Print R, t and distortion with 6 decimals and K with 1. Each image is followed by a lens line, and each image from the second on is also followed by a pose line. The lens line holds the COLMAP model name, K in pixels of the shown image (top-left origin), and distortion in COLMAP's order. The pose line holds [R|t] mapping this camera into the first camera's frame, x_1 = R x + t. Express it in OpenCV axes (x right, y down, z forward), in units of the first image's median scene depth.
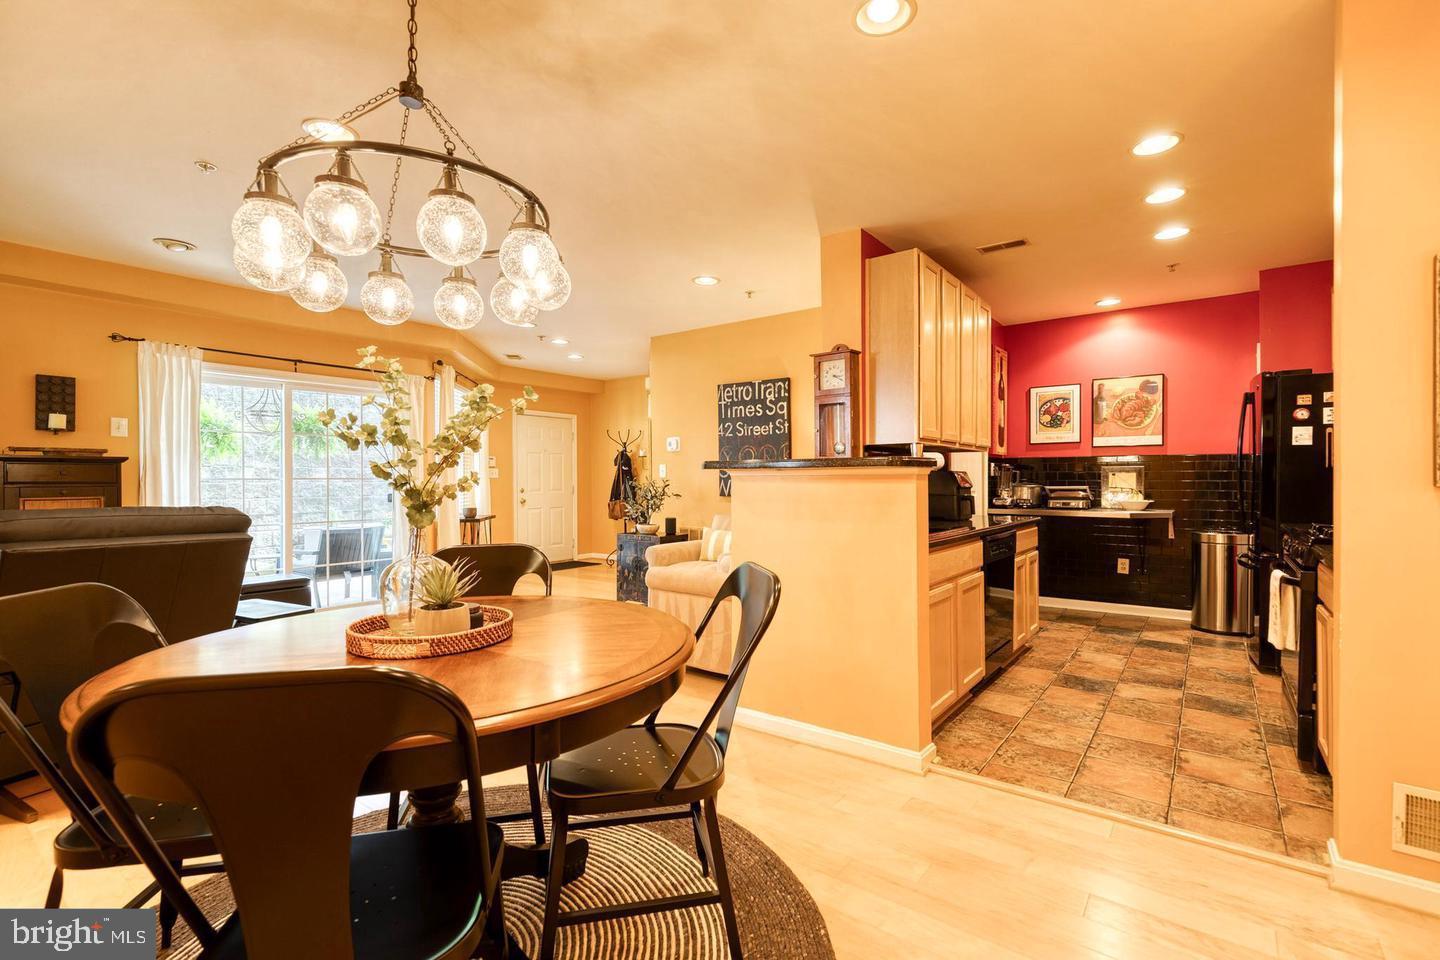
lens RADIAL K [[643.6, 0, 734.7], [0, 643.6, 481.3], [0, 0, 1]] dist [0.006763, -0.000272]
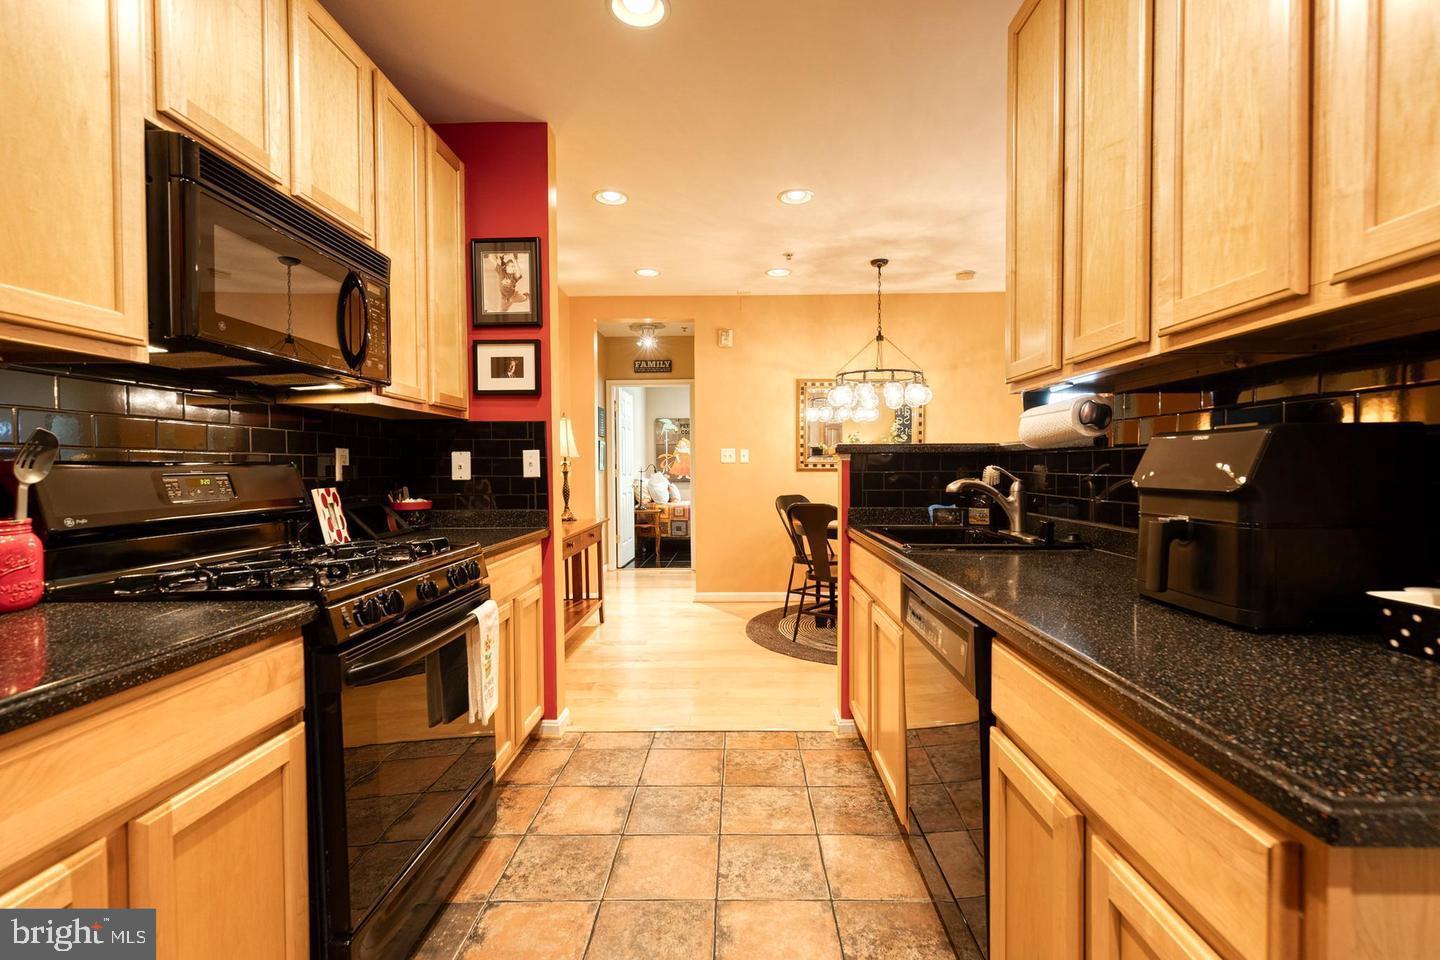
lens RADIAL K [[643.6, 0, 734.7], [0, 643.6, 481.3], [0, 0, 1]] dist [0.006763, -0.000272]
pose [[-0.809152, 0.021543, -0.587204, 0.520670], [0.006456, 0.999593, 0.027777, -0.003107], [0.587563, 0.018685, -0.808962, 0.861775]]
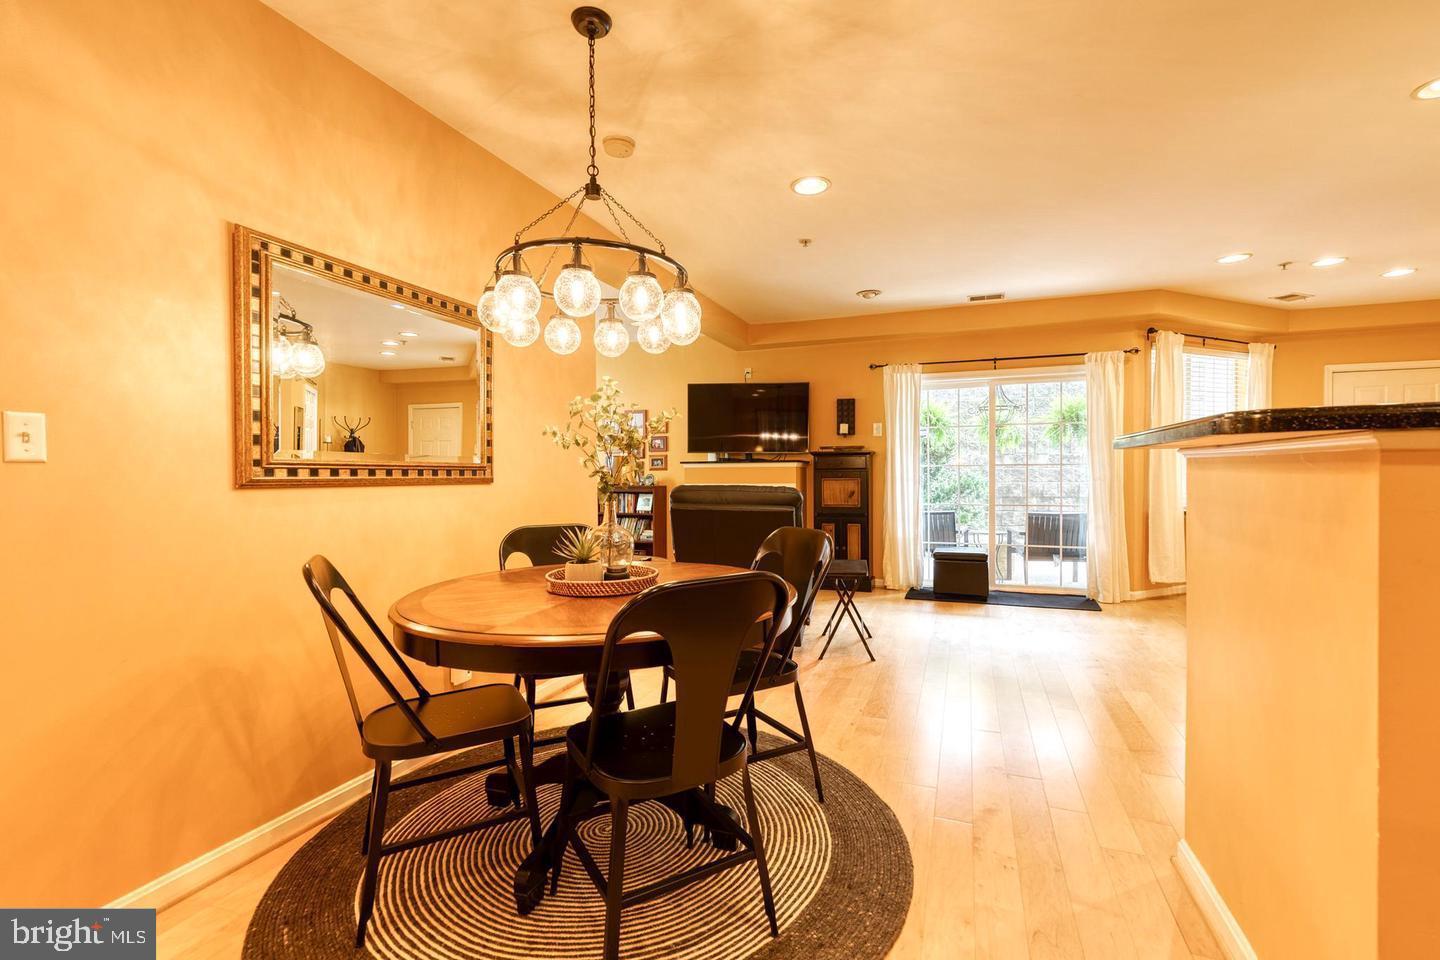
lens RADIAL K [[643.6, 0, 734.7], [0, 643.6, 481.3], [0, 0, 1]] dist [0.006763, -0.000272]
pose [[0.287650, 0.017782, -0.957570, 0.260157], [0.003963, 0.999797, 0.019757, 0.000191], [0.957727, -0.009477, 0.287521, 0.248181]]
